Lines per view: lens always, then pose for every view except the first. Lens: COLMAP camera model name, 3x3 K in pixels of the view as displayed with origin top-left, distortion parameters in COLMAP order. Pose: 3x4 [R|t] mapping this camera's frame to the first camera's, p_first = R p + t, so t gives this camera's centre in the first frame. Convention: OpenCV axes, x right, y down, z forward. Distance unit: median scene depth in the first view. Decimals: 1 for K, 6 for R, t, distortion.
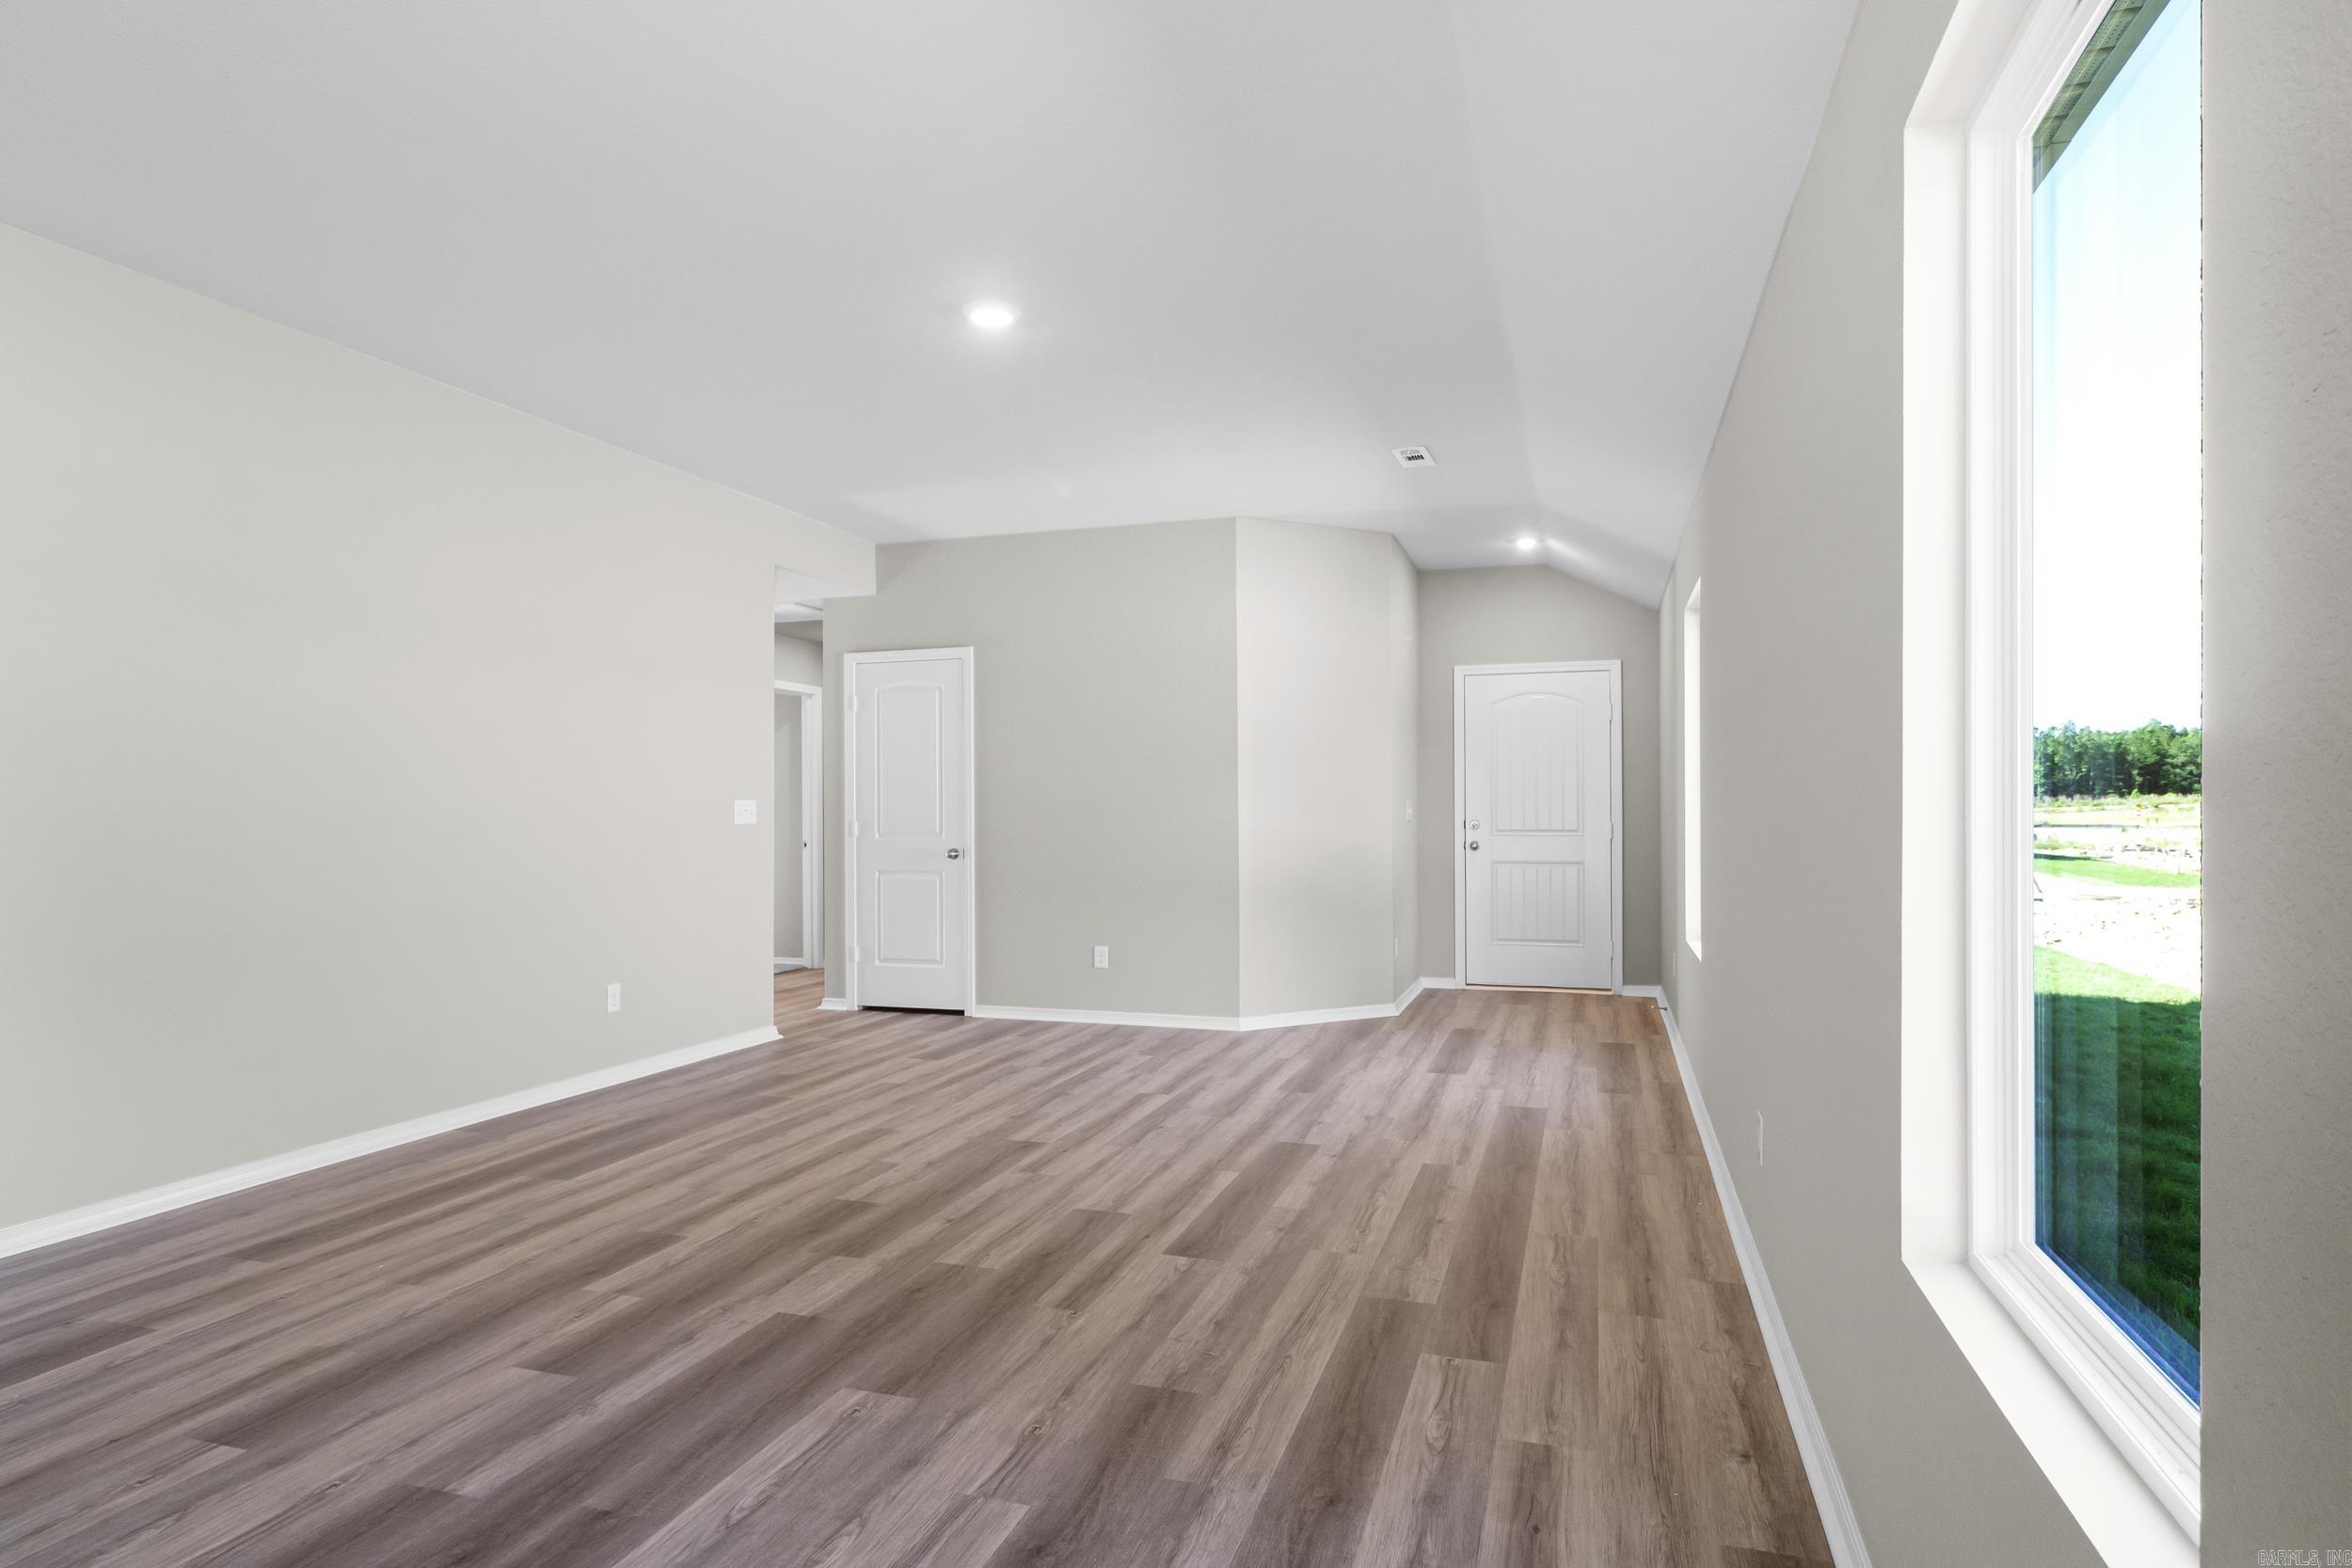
lens RADIAL K [[1285.1, 0, 1195.4], [0, 1285.1, 792.3], [0, 0, 1]] dist [0.004104, -0.002106]
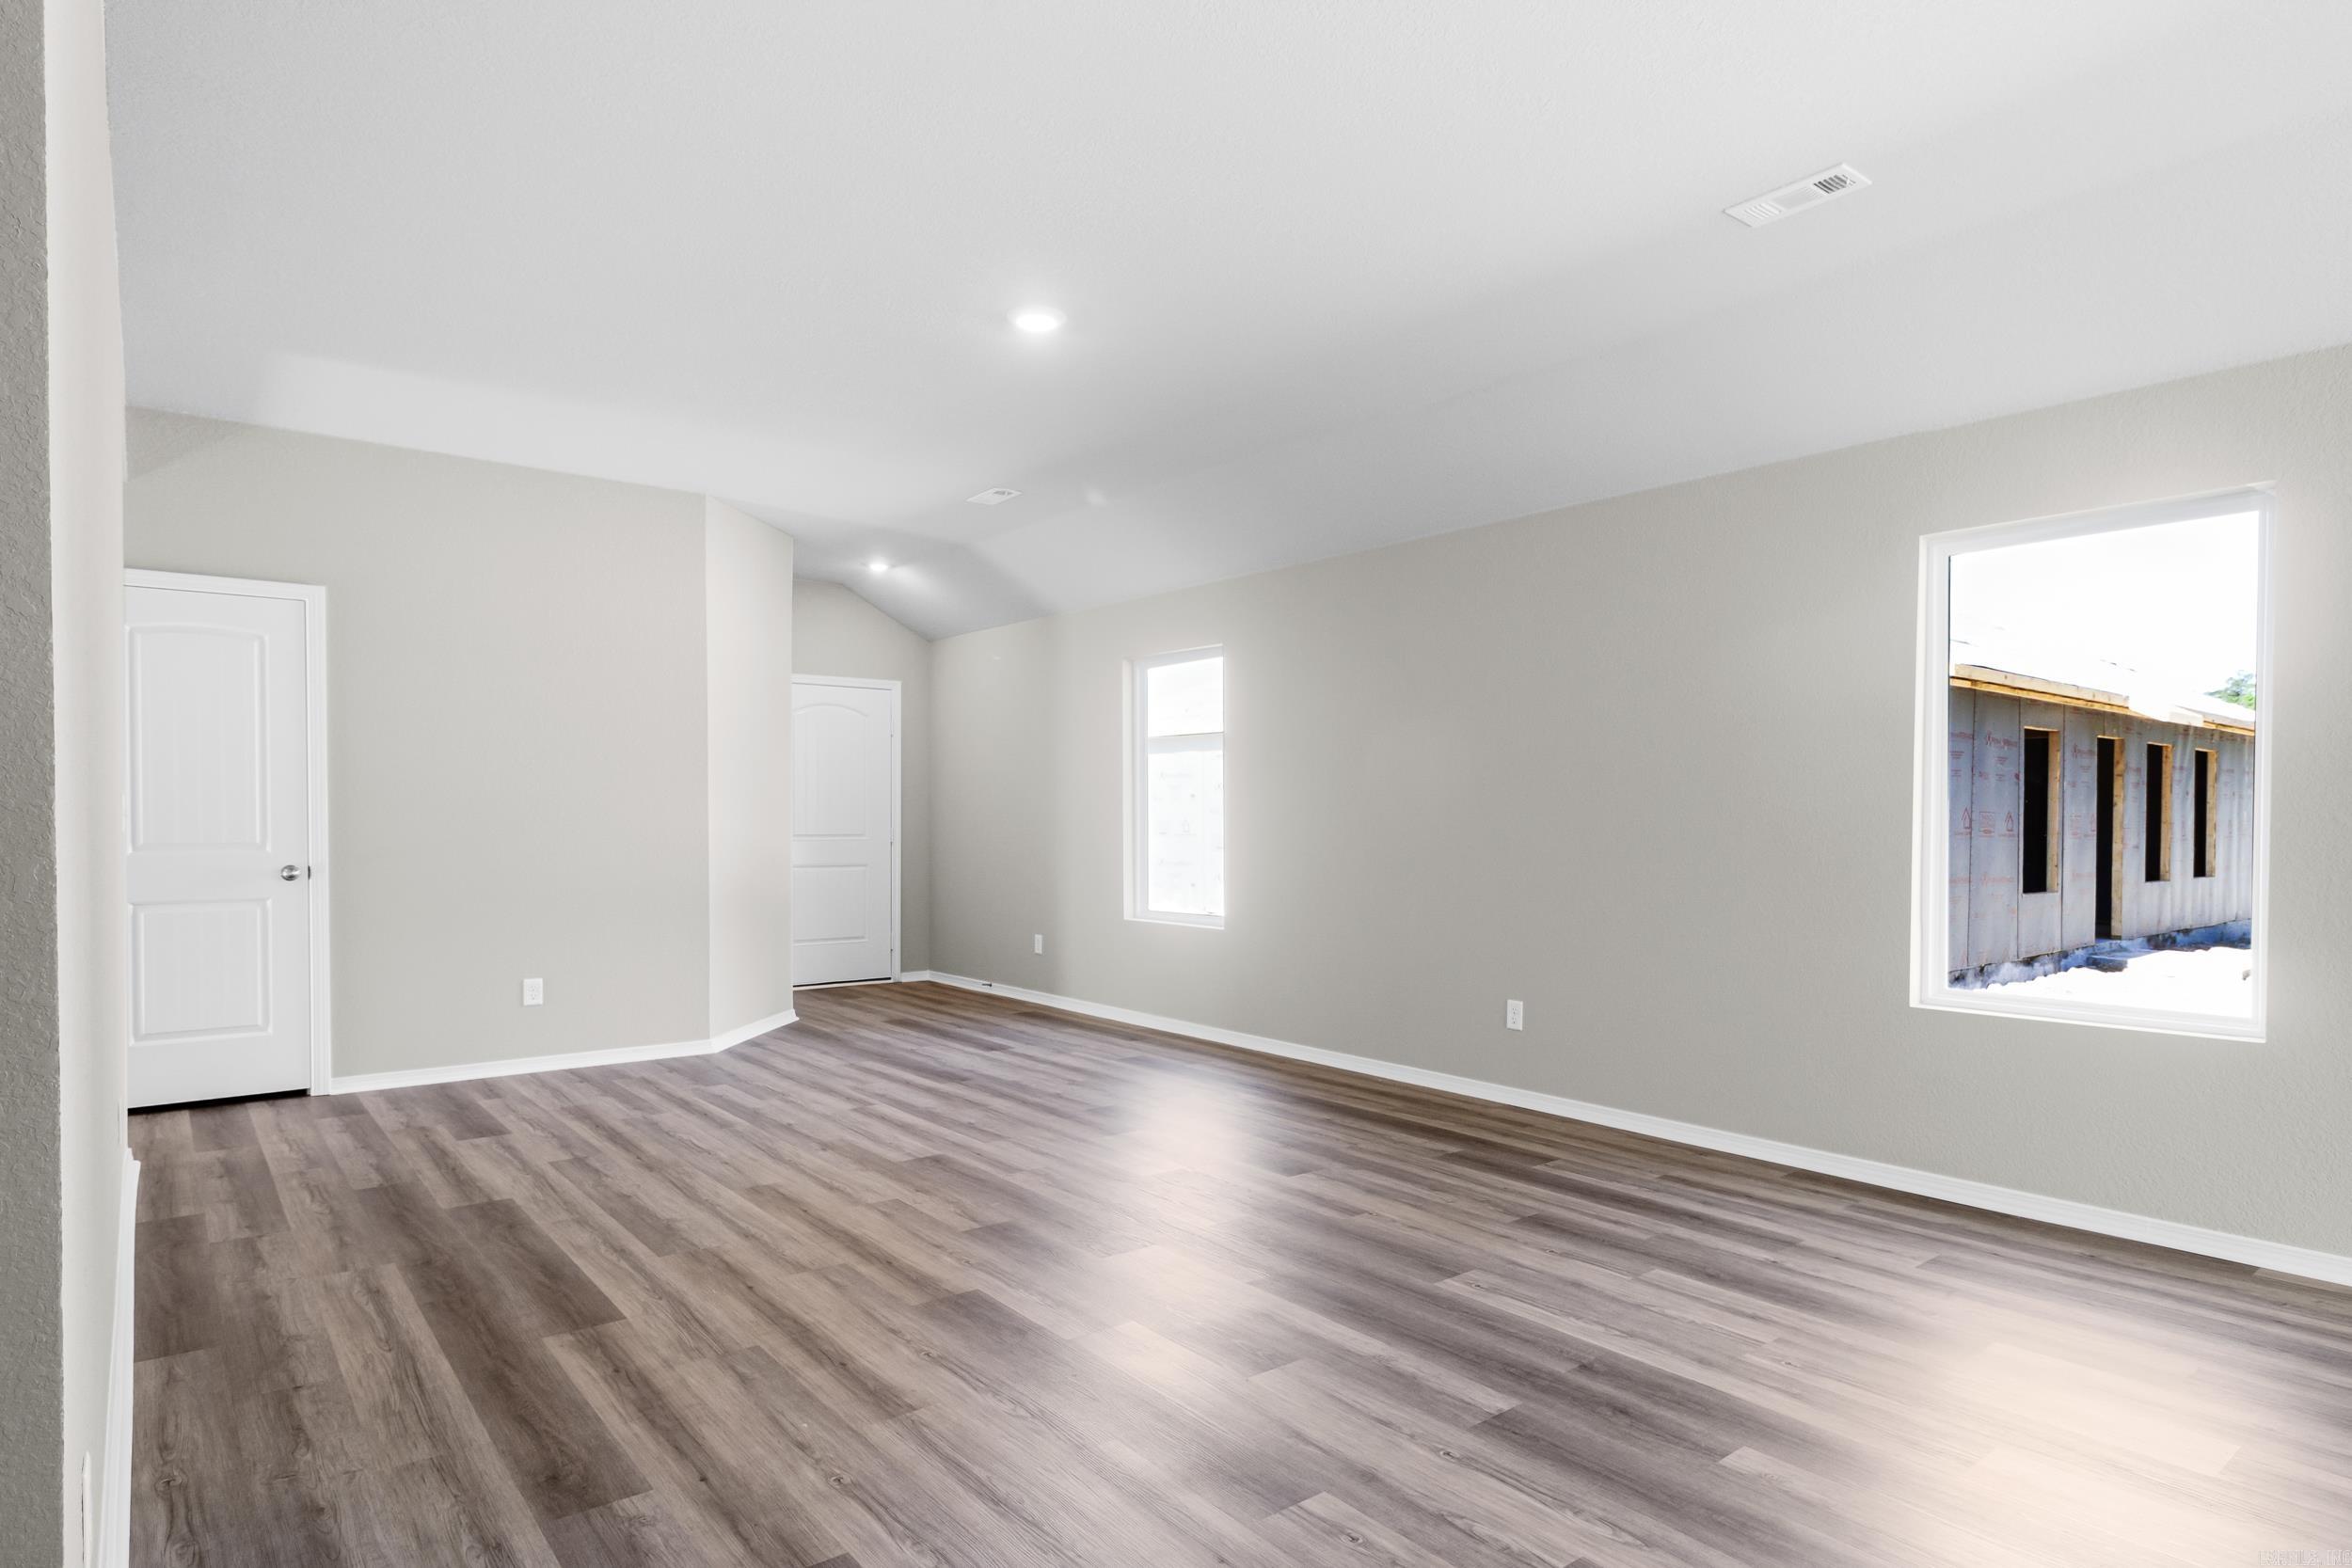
lens RADIAL K [[1285.1, 0, 1195.2], [0, 1285.1, 845.4], [0, 0, 1]] dist [0.004104, -0.002106]
pose [[0.552759, -0.013737, 0.833228, -0.949409], [-0.017321, 0.999459, 0.027967, 0.005977], [-0.833161, -0.029891, 0.552222, 0.344326]]
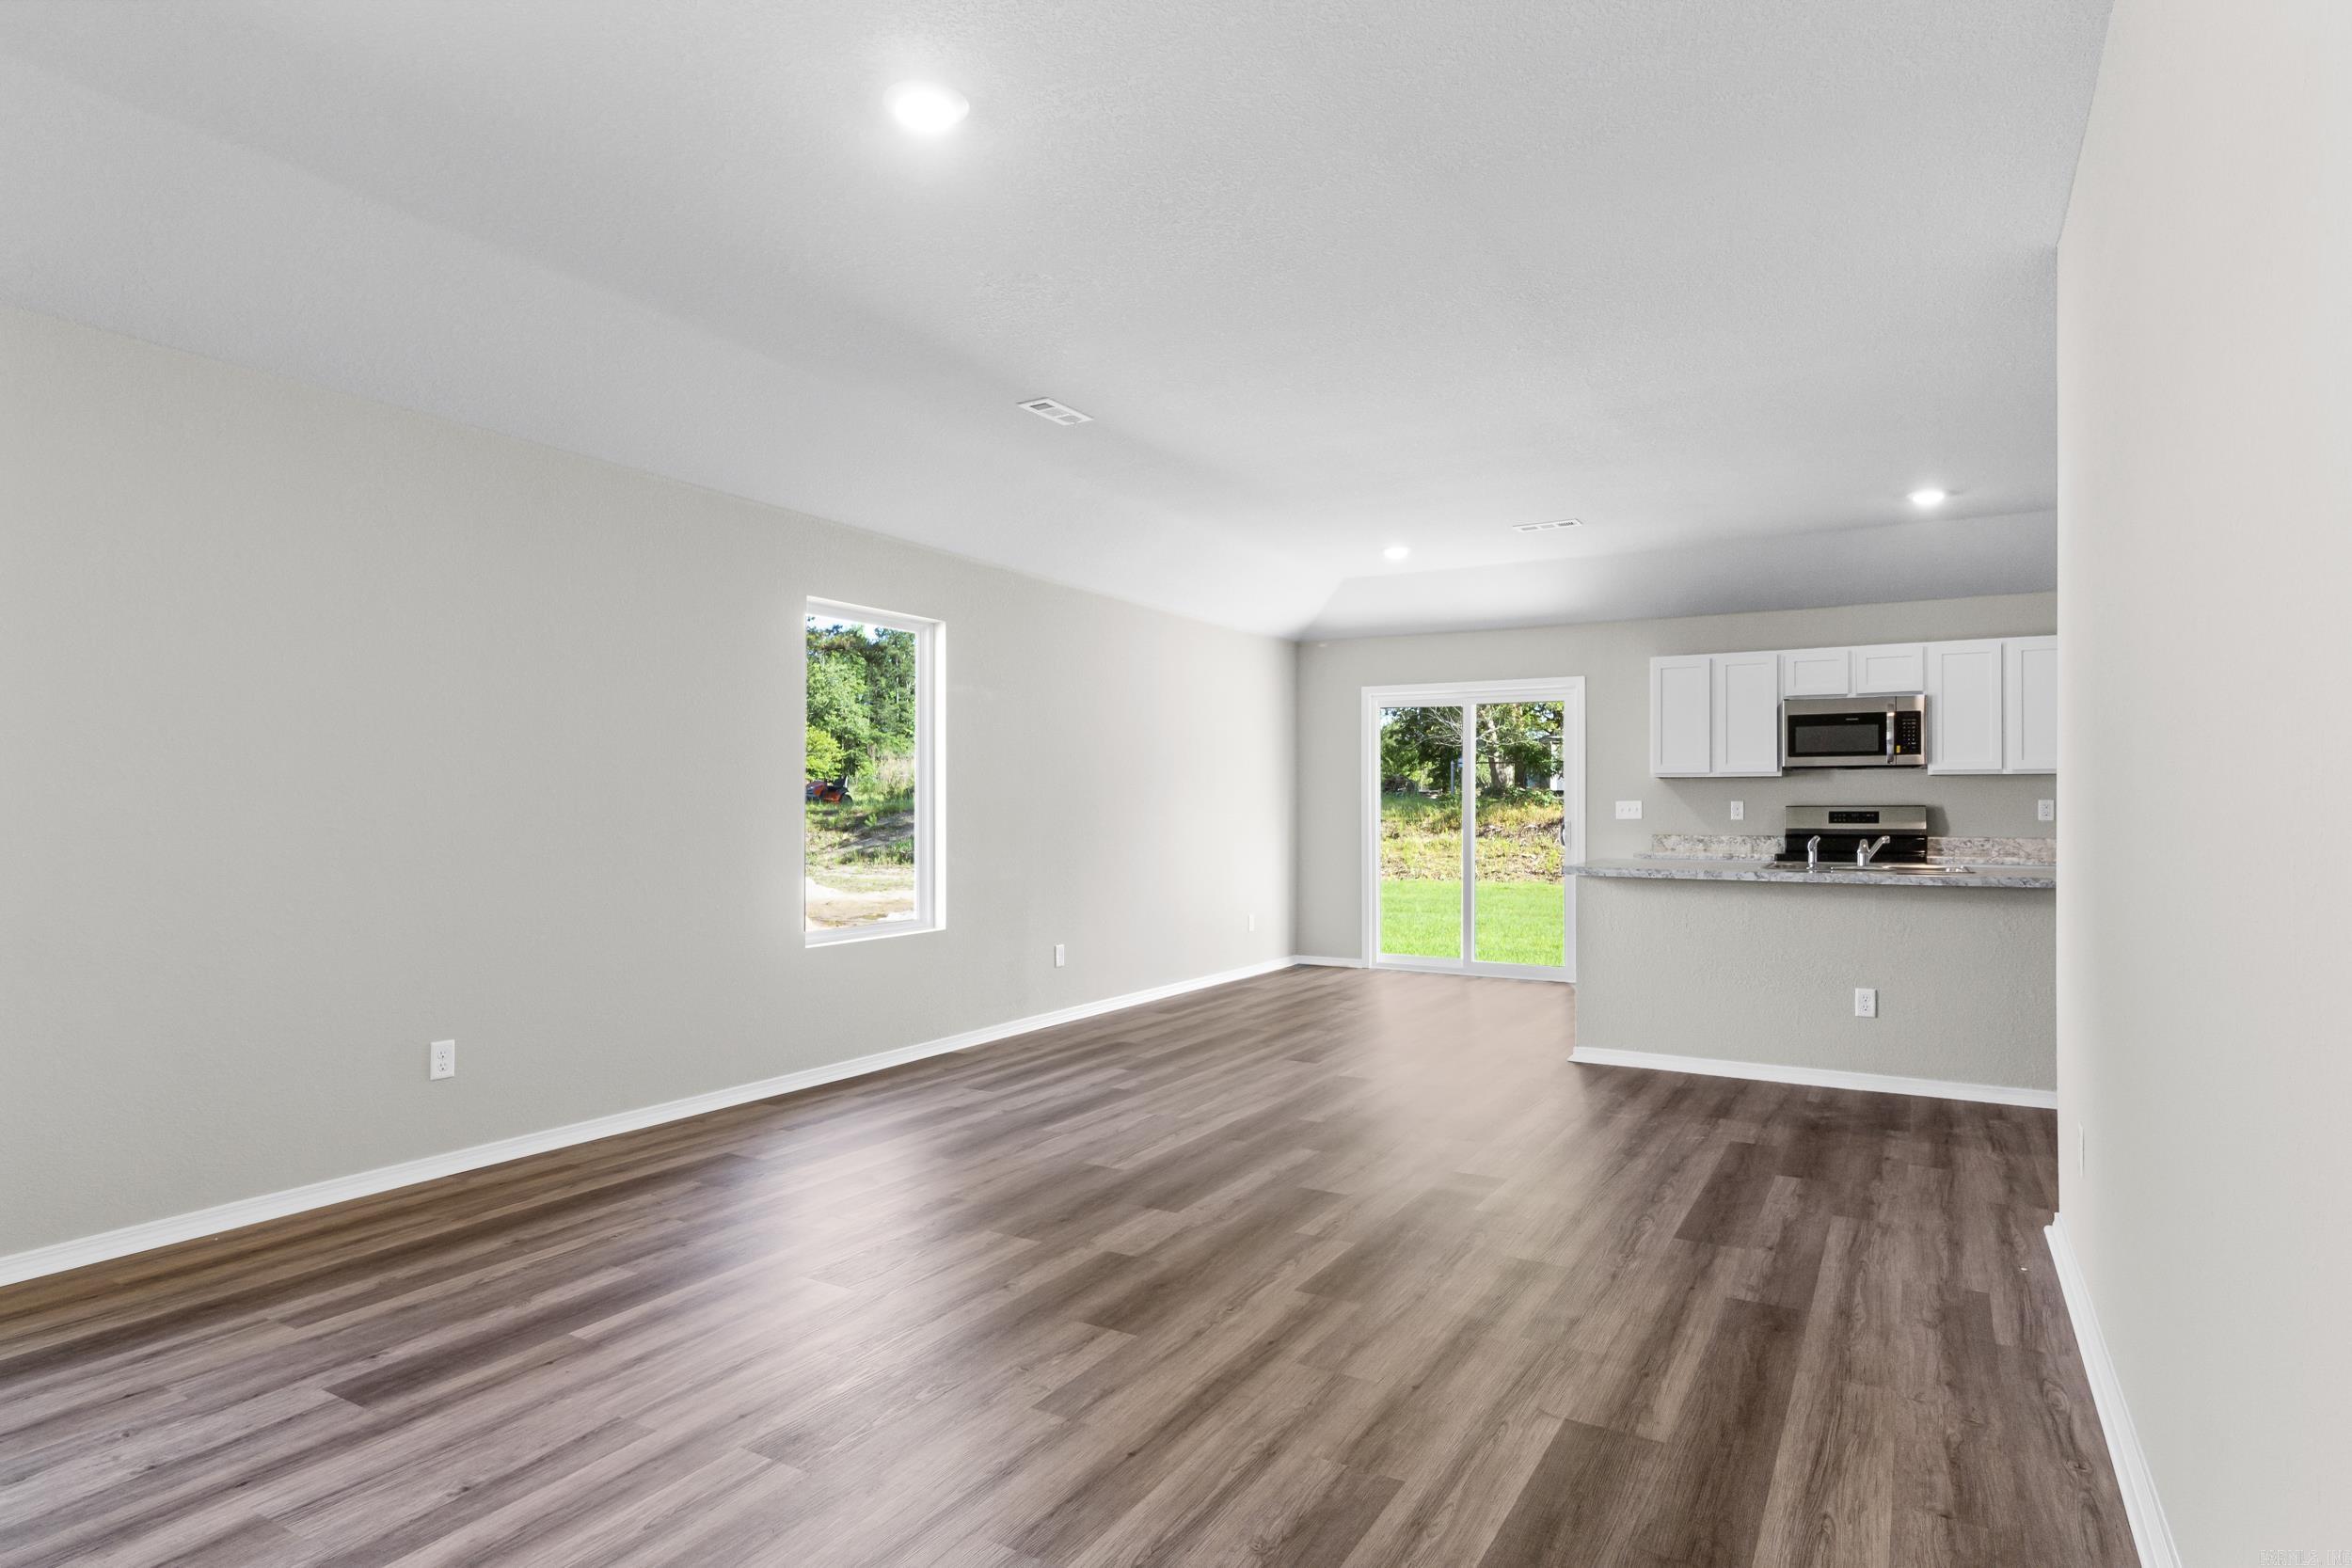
lens RADIAL K [[1285.1, 0, 1186.8], [0, 1285.1, 792.9], [0, 0, 1]] dist [0.004104, -0.002106]
pose [[-0.975967, 0.002840, 0.217902, -0.462700], [-0.003005, 0.999645, -0.026486, 0.025076], [-0.217900, -0.026504, -0.975611, 1.694877]]
